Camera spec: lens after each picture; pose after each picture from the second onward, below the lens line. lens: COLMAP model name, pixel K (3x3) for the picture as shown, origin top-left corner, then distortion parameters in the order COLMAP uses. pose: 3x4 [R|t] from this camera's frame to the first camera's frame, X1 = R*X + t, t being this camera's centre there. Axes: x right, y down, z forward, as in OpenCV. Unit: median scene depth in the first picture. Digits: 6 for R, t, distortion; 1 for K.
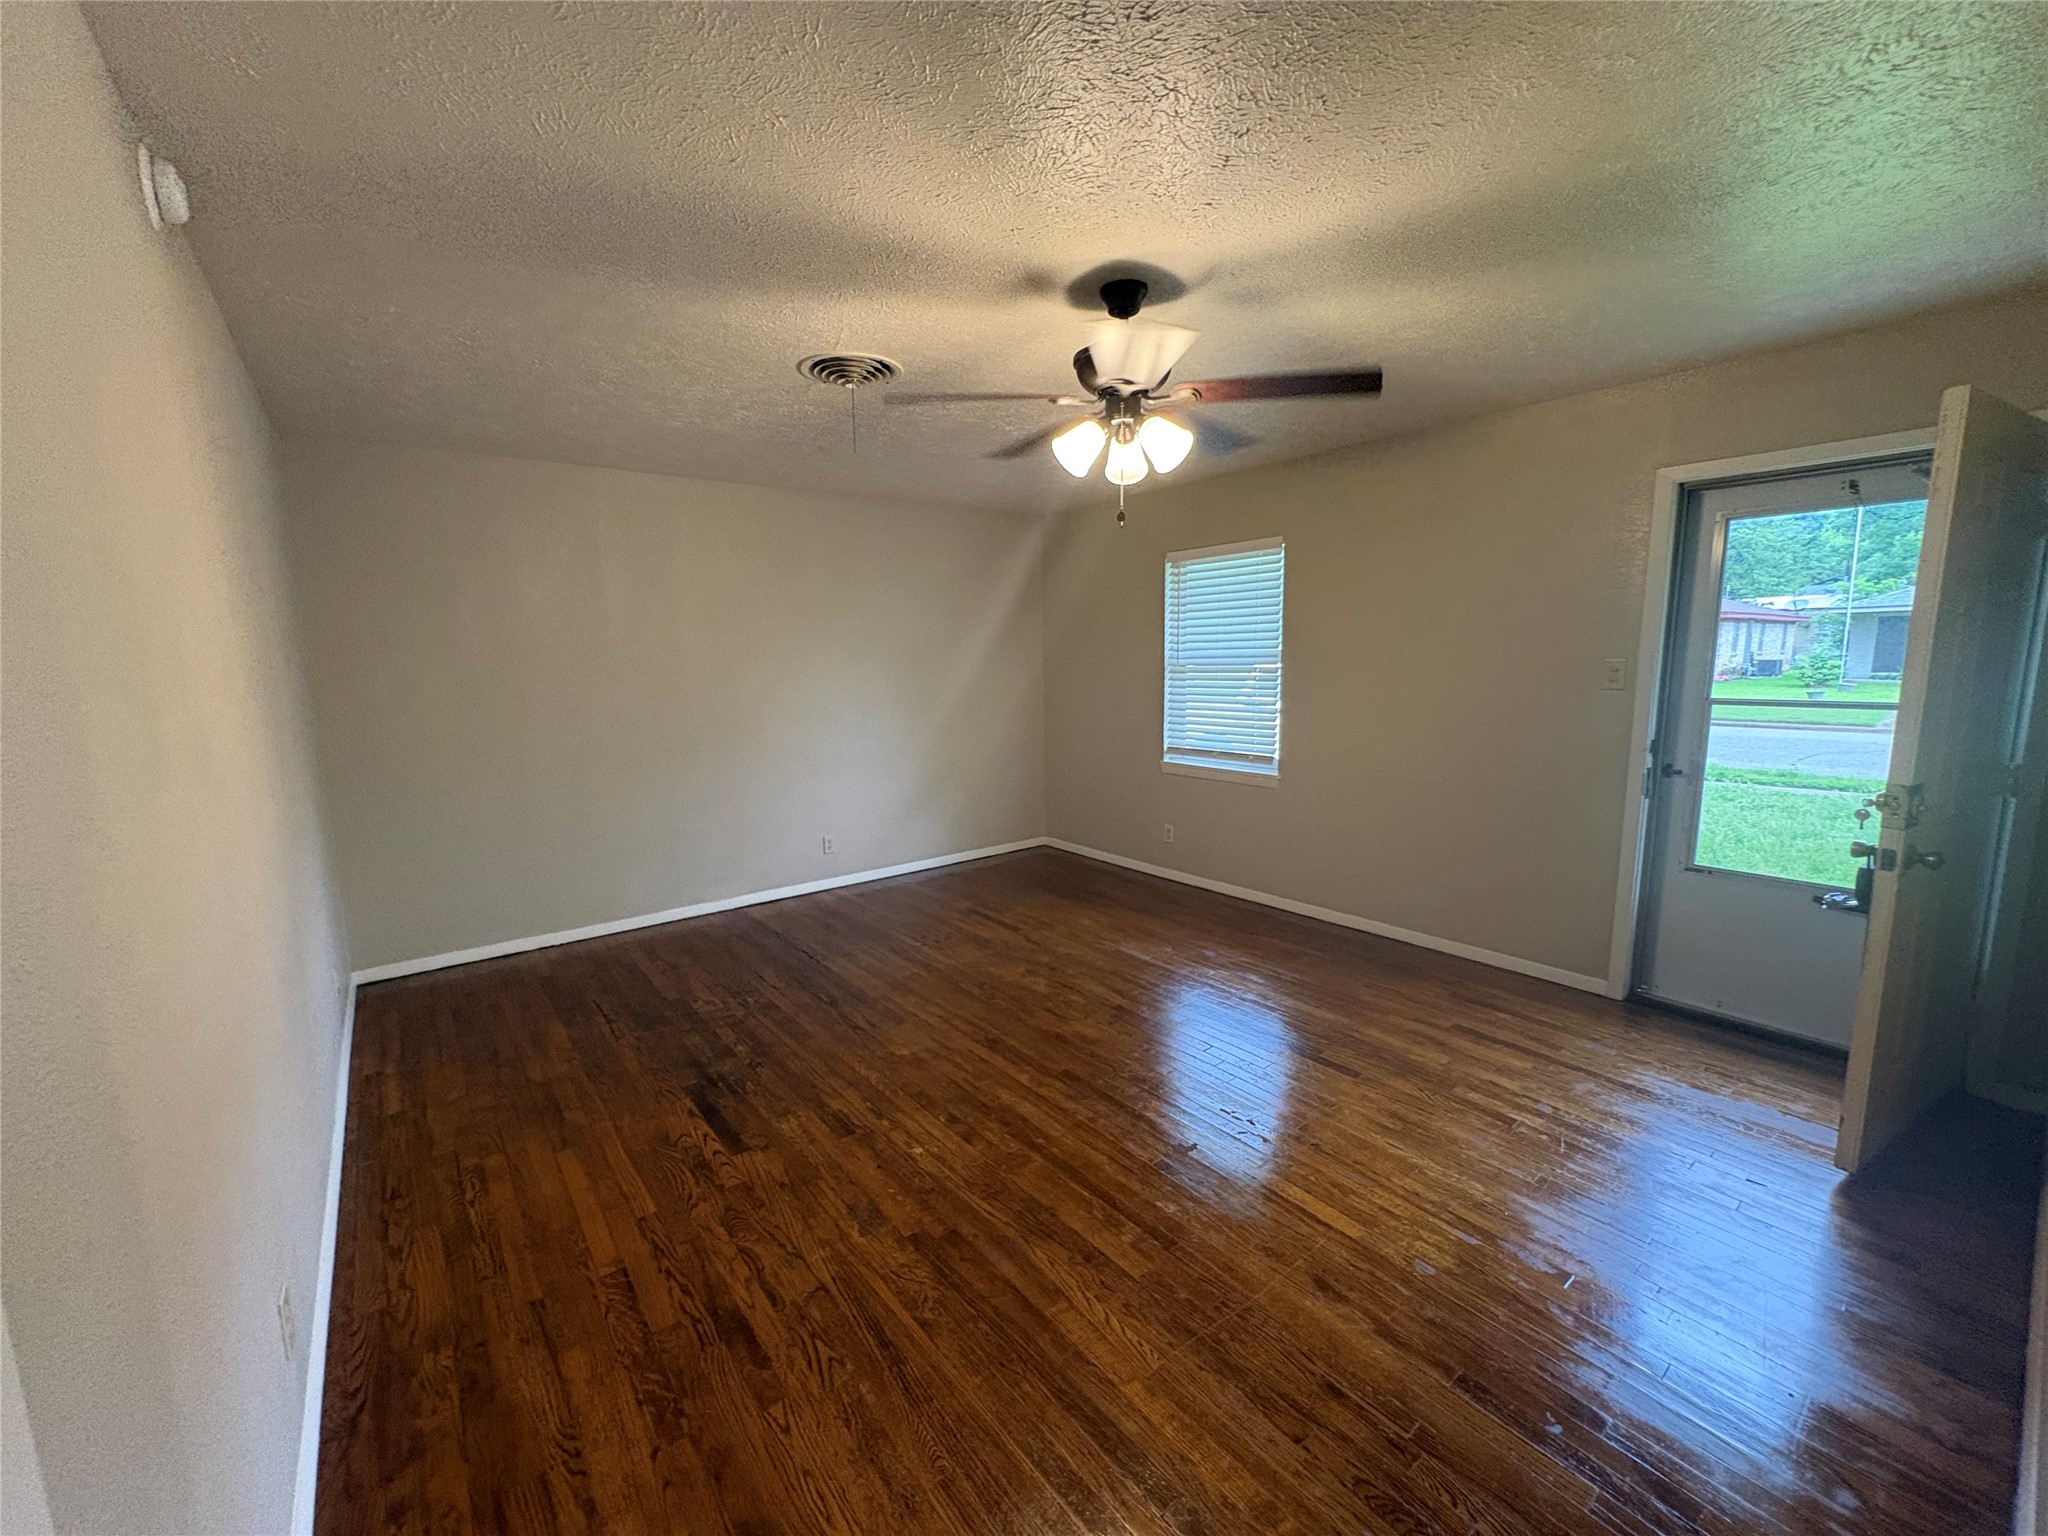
lens RADIAL K [[811.6, 0, 1016.6], [0, 811.6, 773.1], [0, 0, 1]] dist [0.003937, 0.000274]
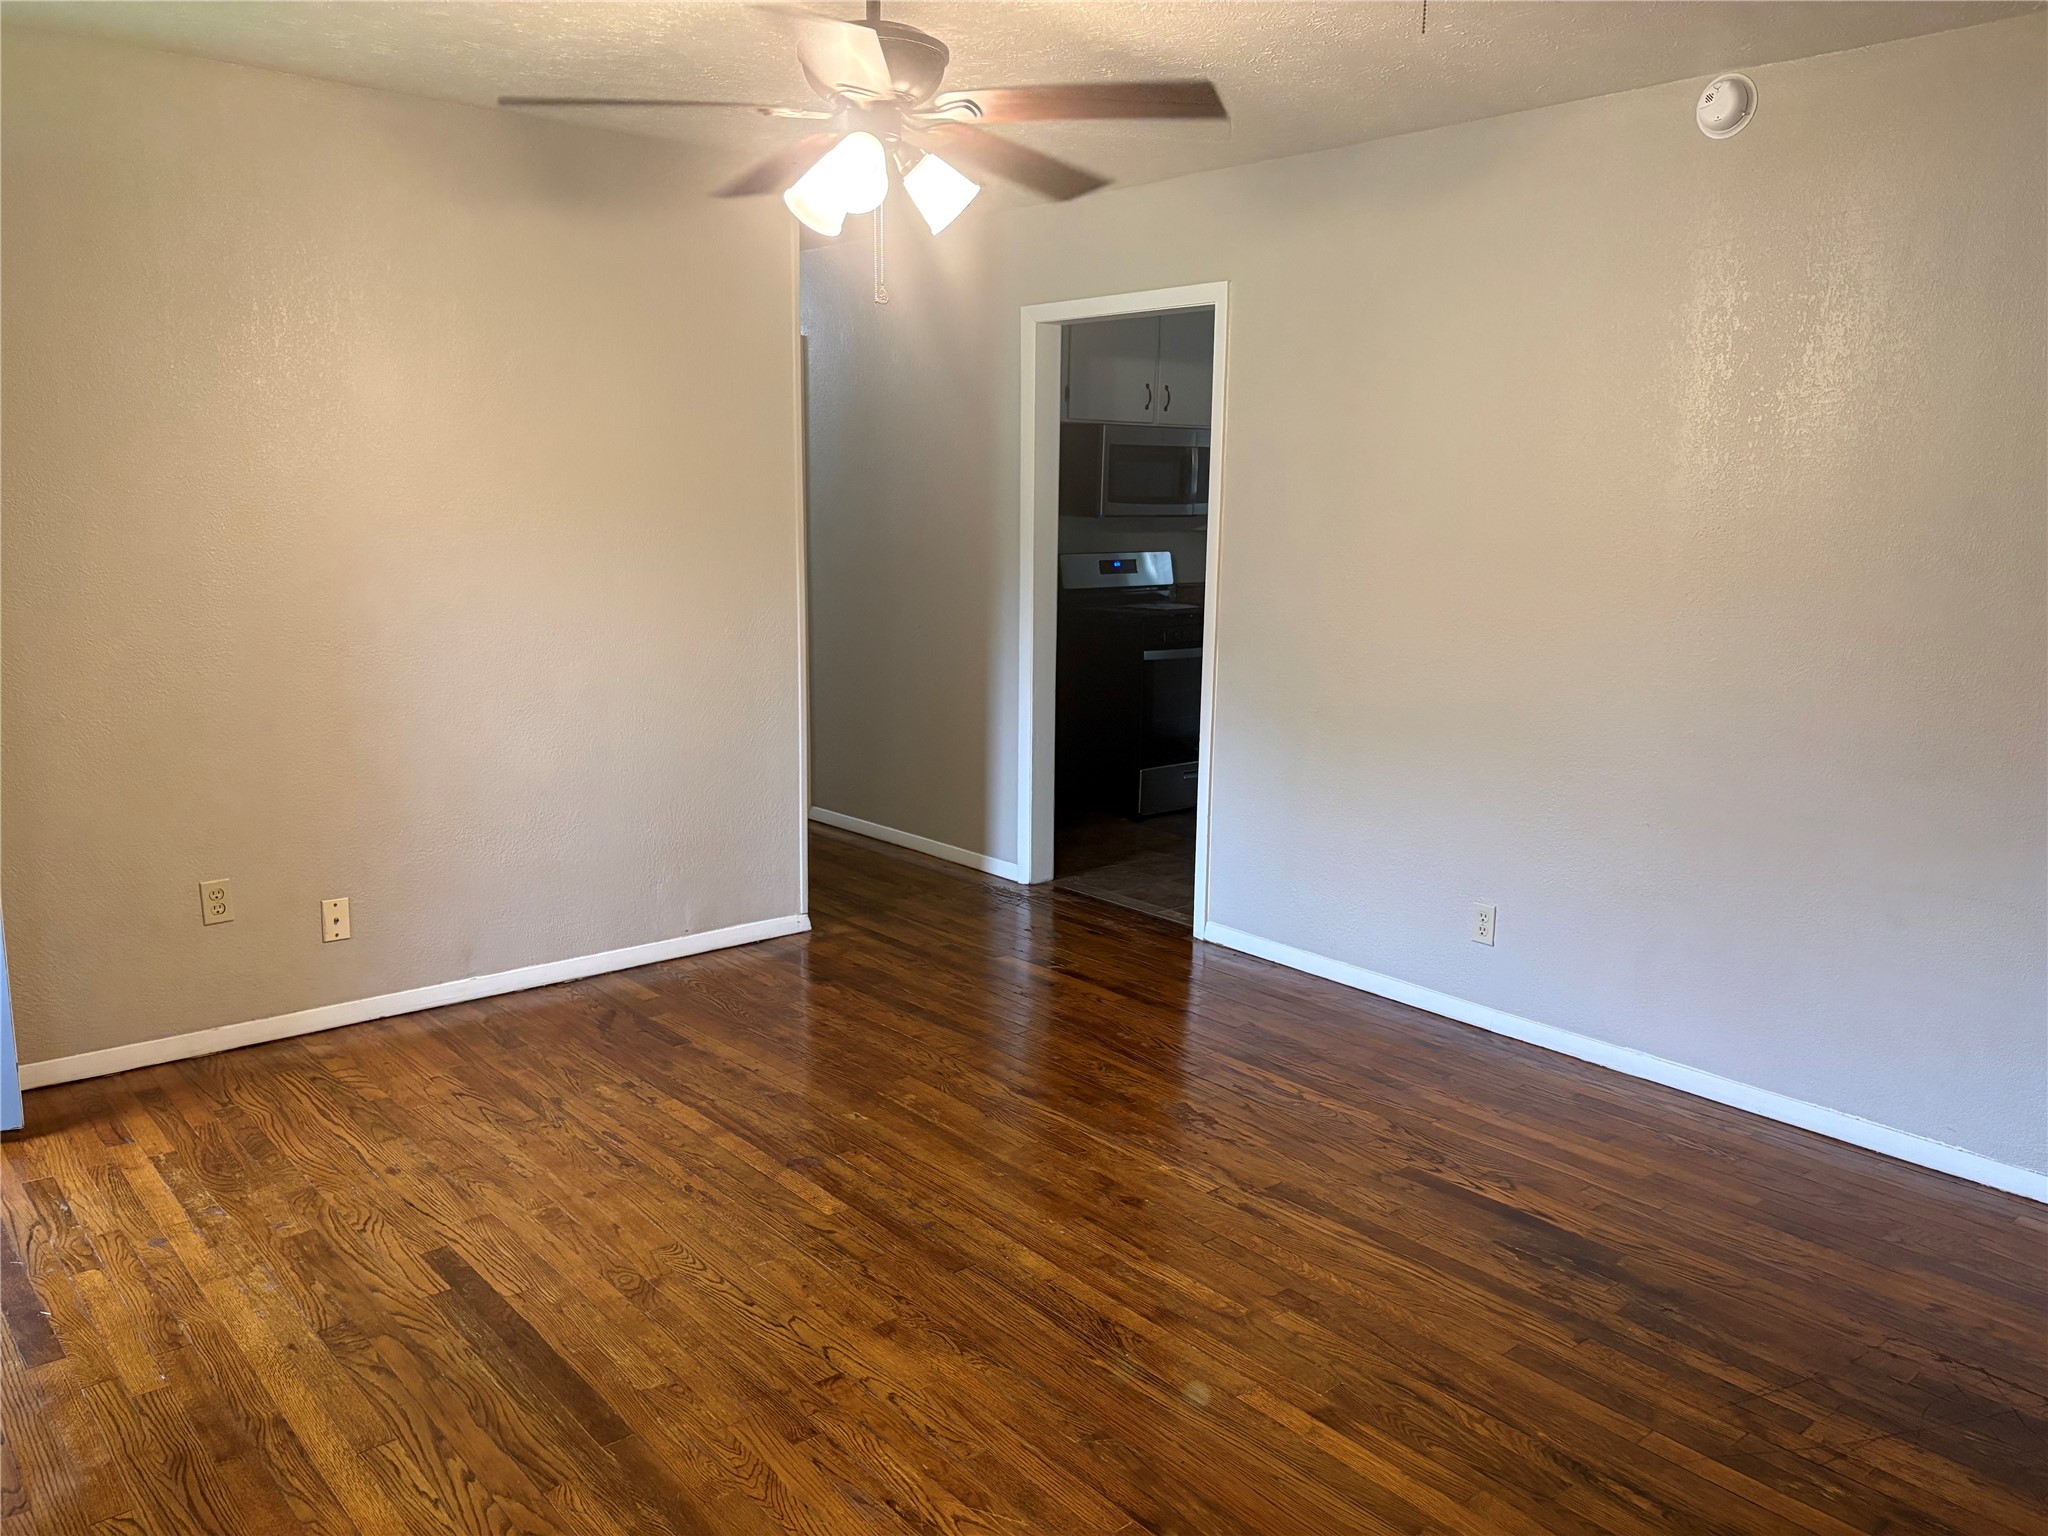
lens RADIAL K [[1548.3, 0, 1016.1], [0, 1548.3, 770.4], [0, 0, 1]] dist [0.048271, -0.052515]
pose [[-0.999012, 0.010066, -0.043292, 0.058811], [-0.004356, 0.947160, 0.320733, -0.273723], [0.044233, 0.320605, -0.946180, 1.826356]]
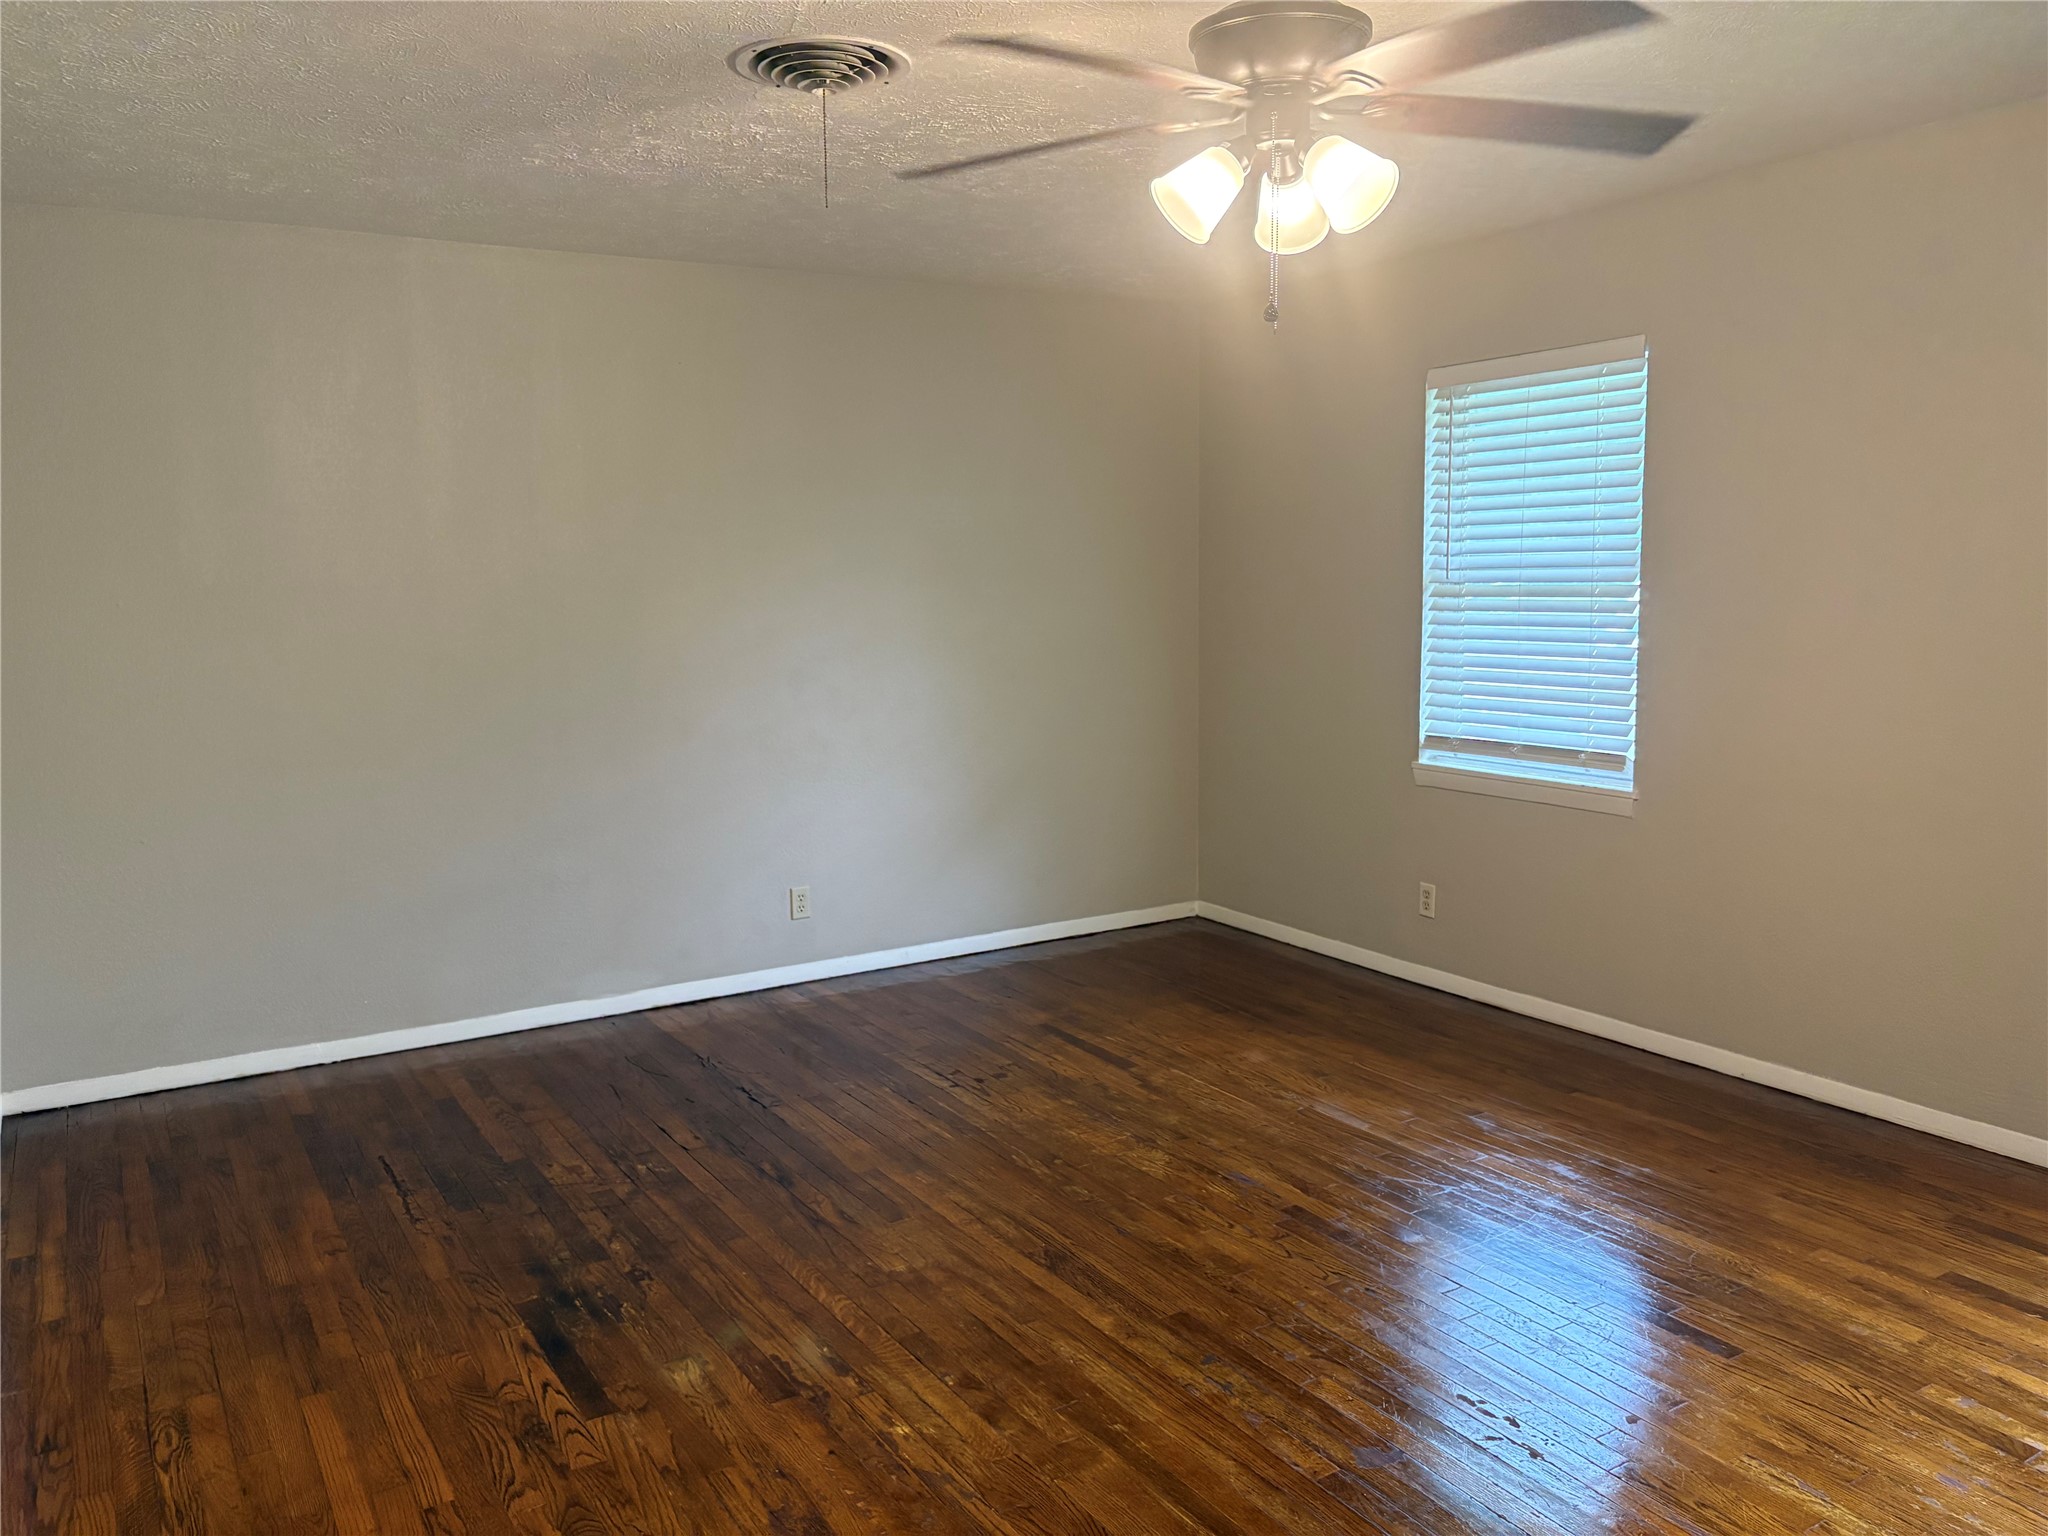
lens RADIAL K [[1548.3, 0, 1016.1], [0, 1548.3, 770.4], [0, 0, 1]] dist [0.048271, -0.052515]
pose [[0.993422, 0.015994, -0.113390, 0.061312], [-0.017406, 0.999783, -0.011476, 0.011521], [0.113182, 0.013374, 0.993484, -0.066916]]
